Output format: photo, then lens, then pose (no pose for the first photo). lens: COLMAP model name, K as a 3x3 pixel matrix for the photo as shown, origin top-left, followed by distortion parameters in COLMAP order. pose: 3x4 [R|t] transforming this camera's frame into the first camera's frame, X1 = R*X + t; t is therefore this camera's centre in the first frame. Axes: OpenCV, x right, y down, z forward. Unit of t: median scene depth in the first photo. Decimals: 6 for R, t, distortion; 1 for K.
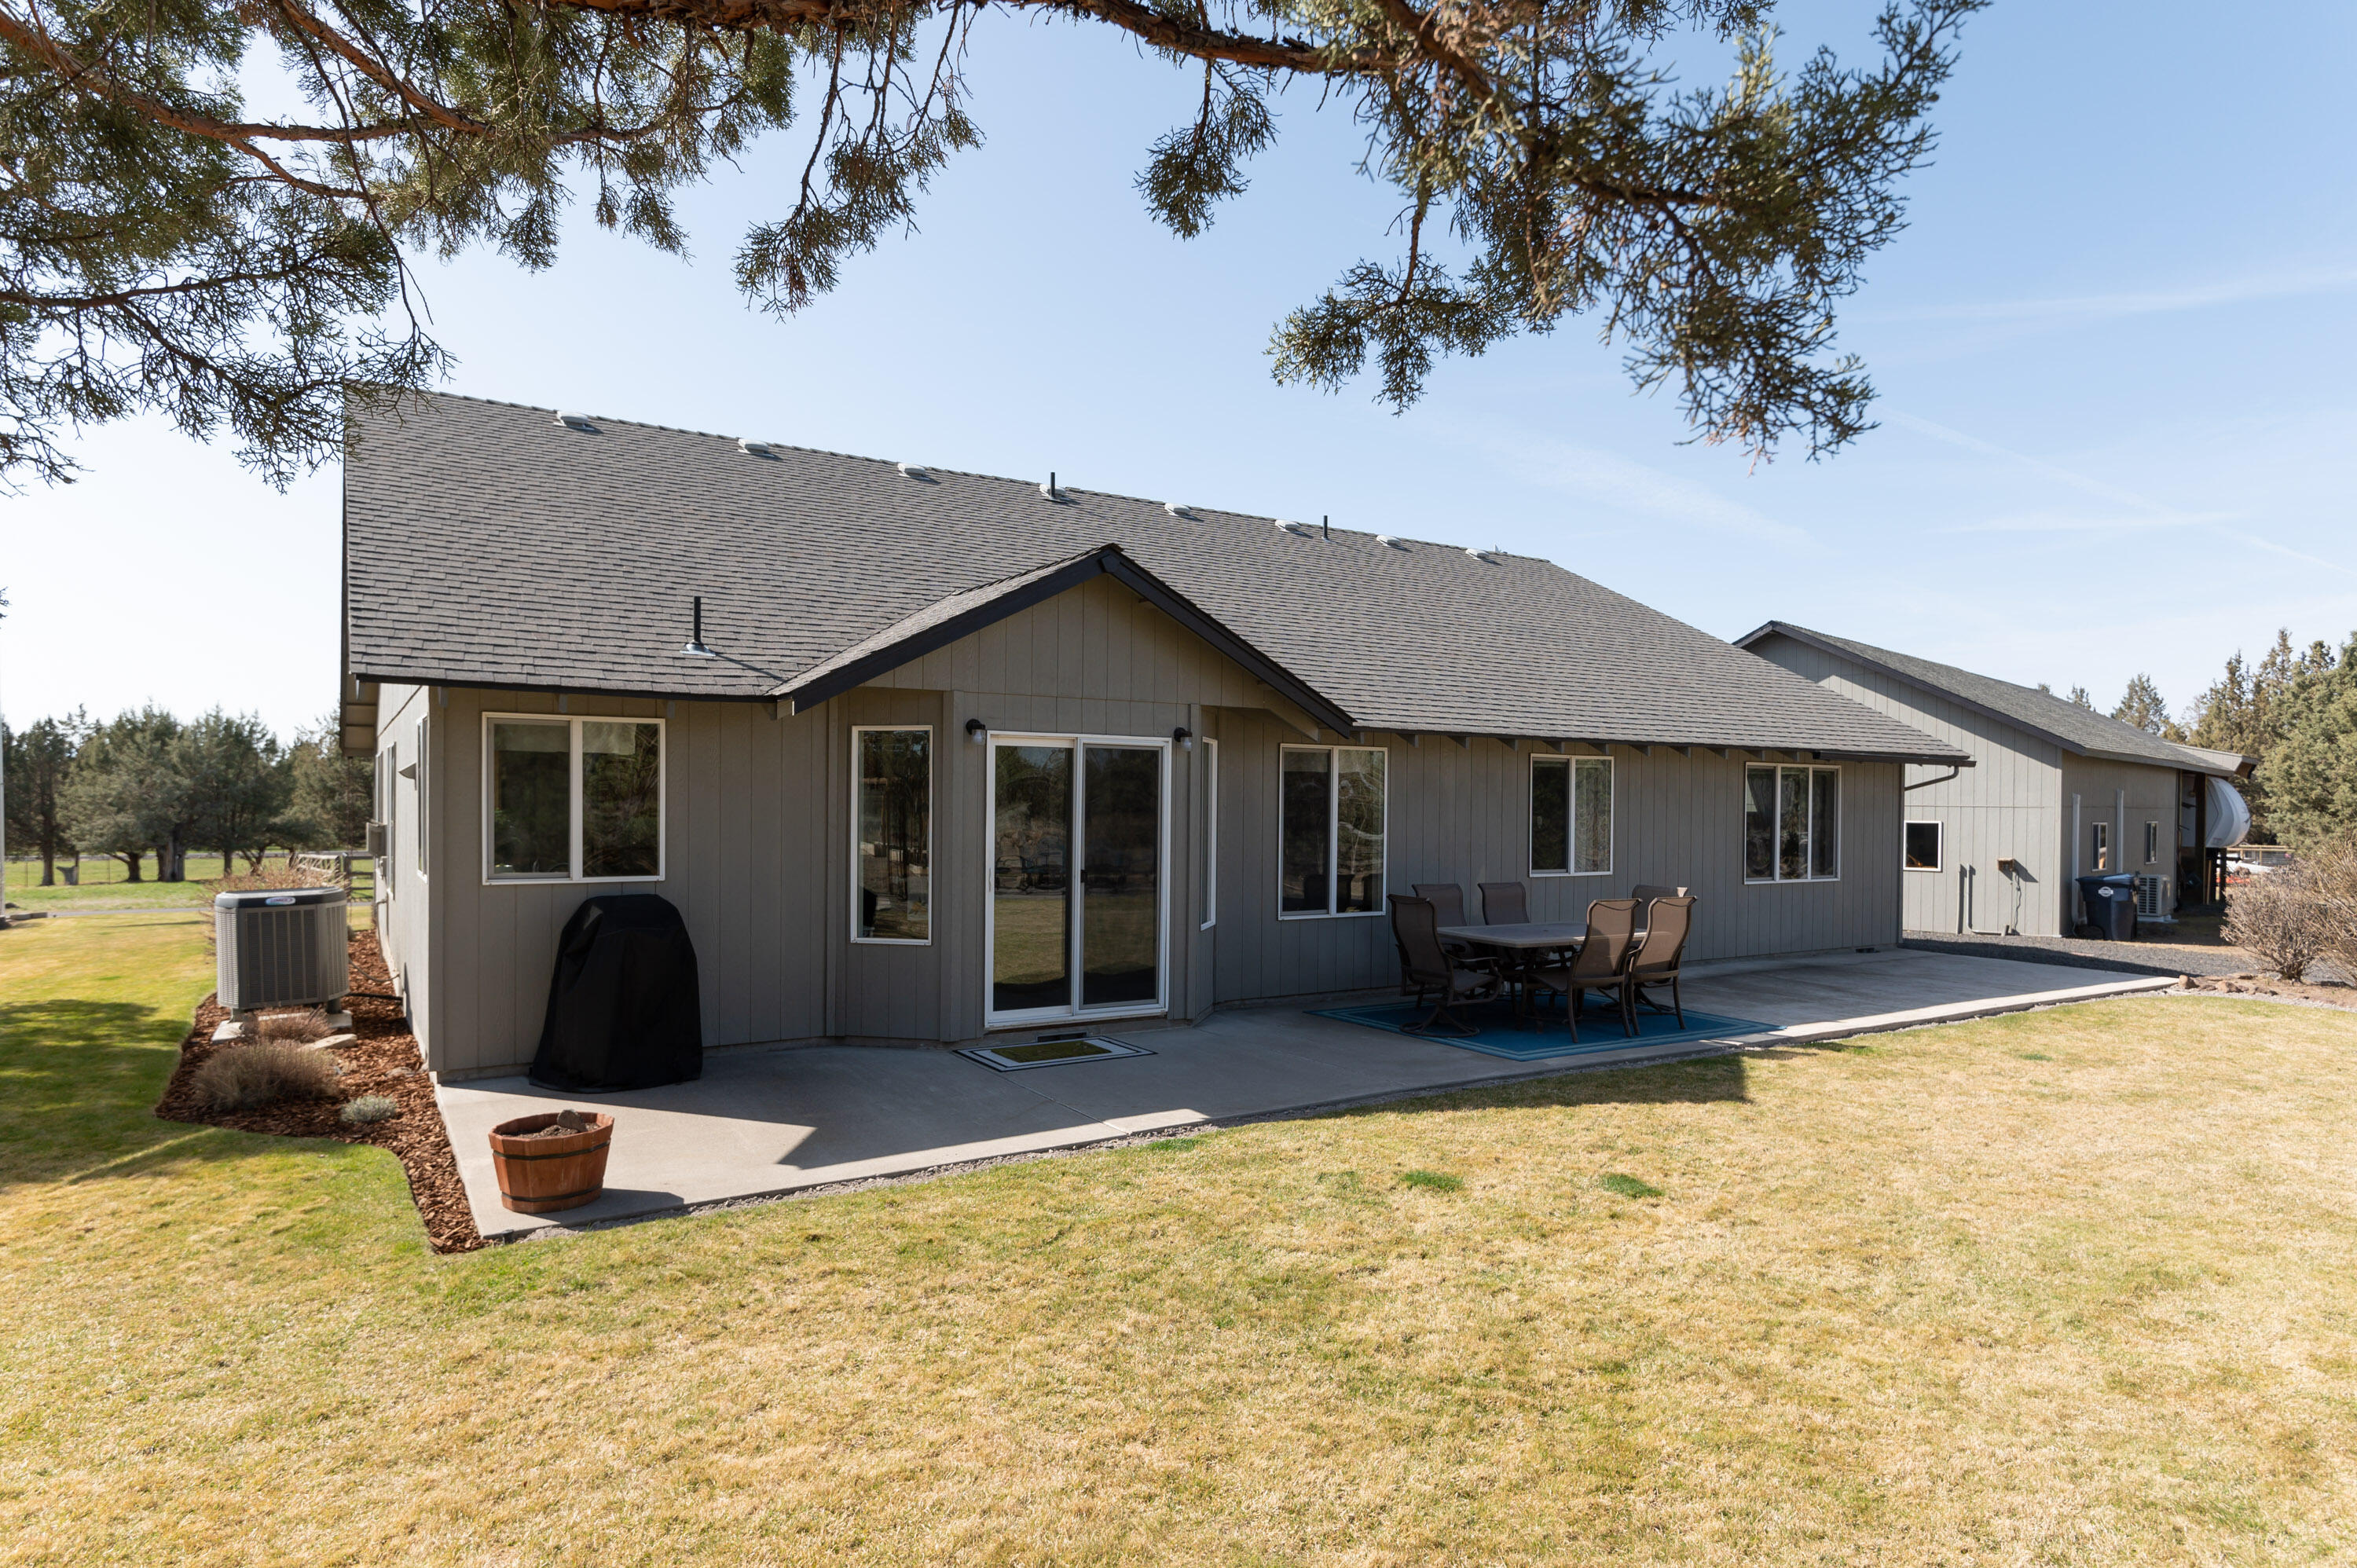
lens RADIAL K [[1344.9, 0, 1178.3], [0, 1344.9, 825.3], [0, 0, 1]] dist [0.006435, 0.000929]
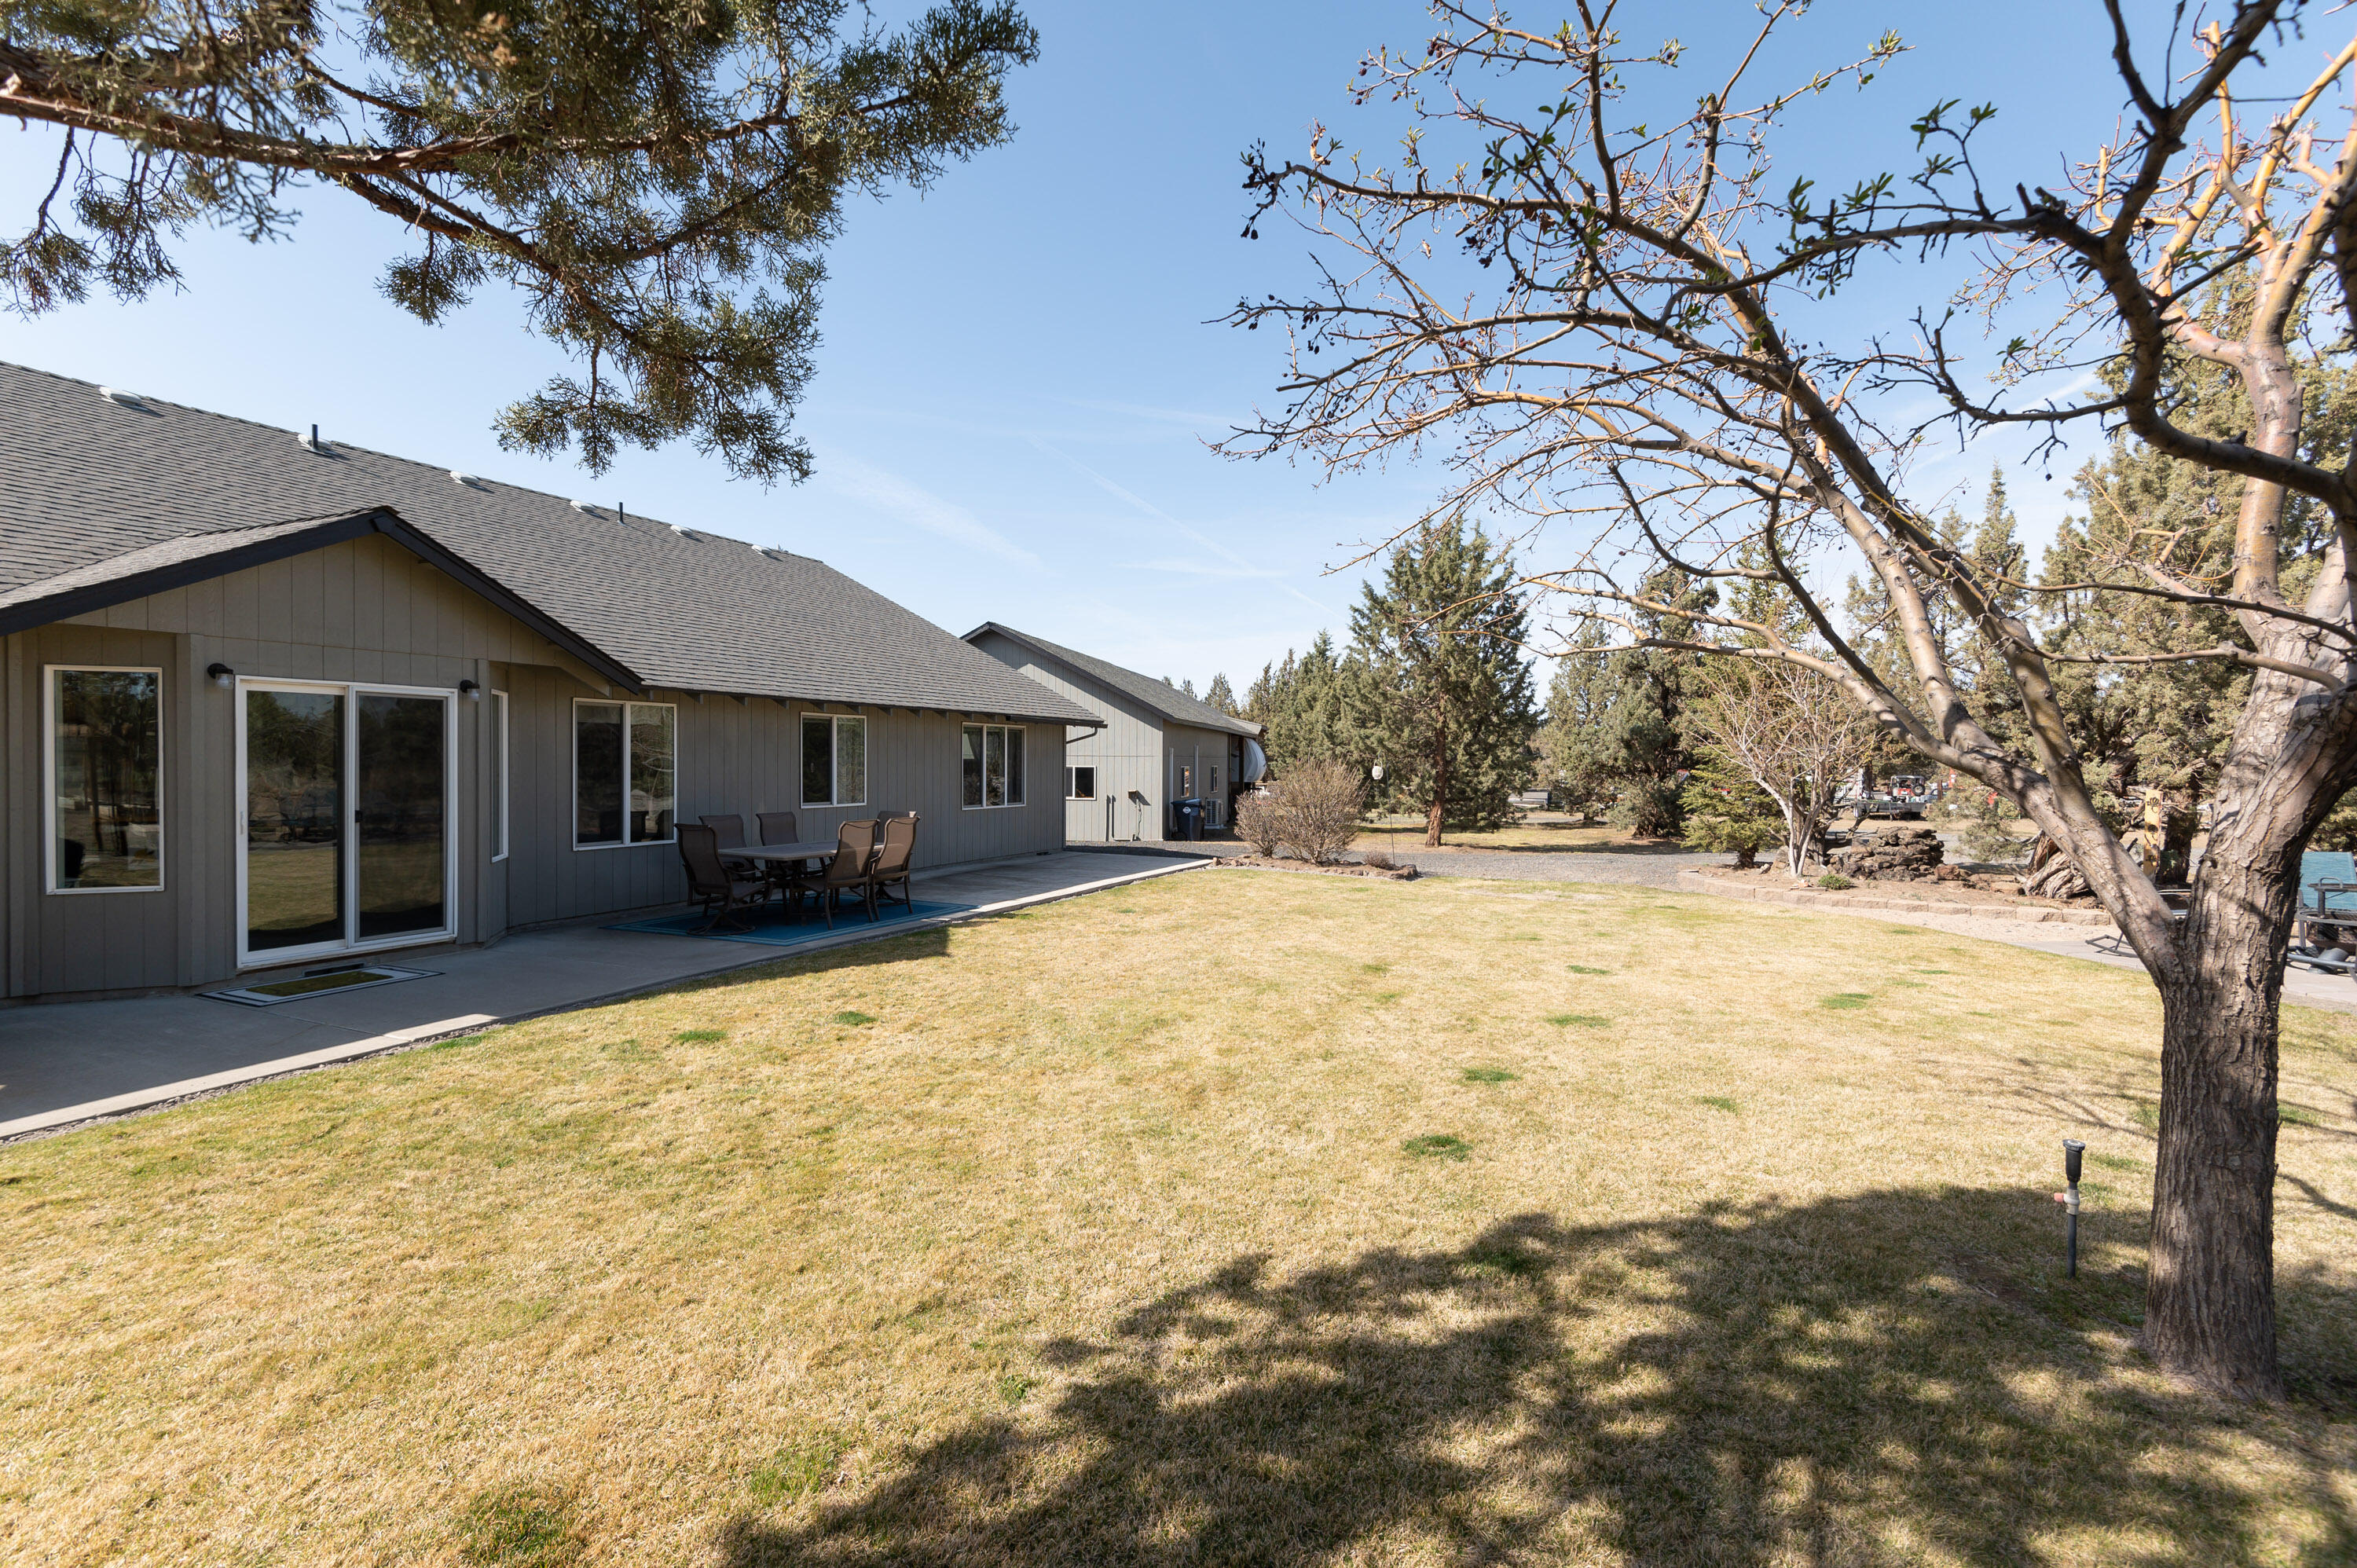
lens RADIAL K [[1082.9, 0, 1209.8], [0, 1082.9, 784.6], [0, 0, 1]] dist [0.000477, -0.000244]
pose [[0.829326, -0.013406, 0.558605, 0.013356], [0.009077, 0.999903, 0.010520, 0.013445], [-0.558692, -0.003654, 0.829367, -0.114952]]
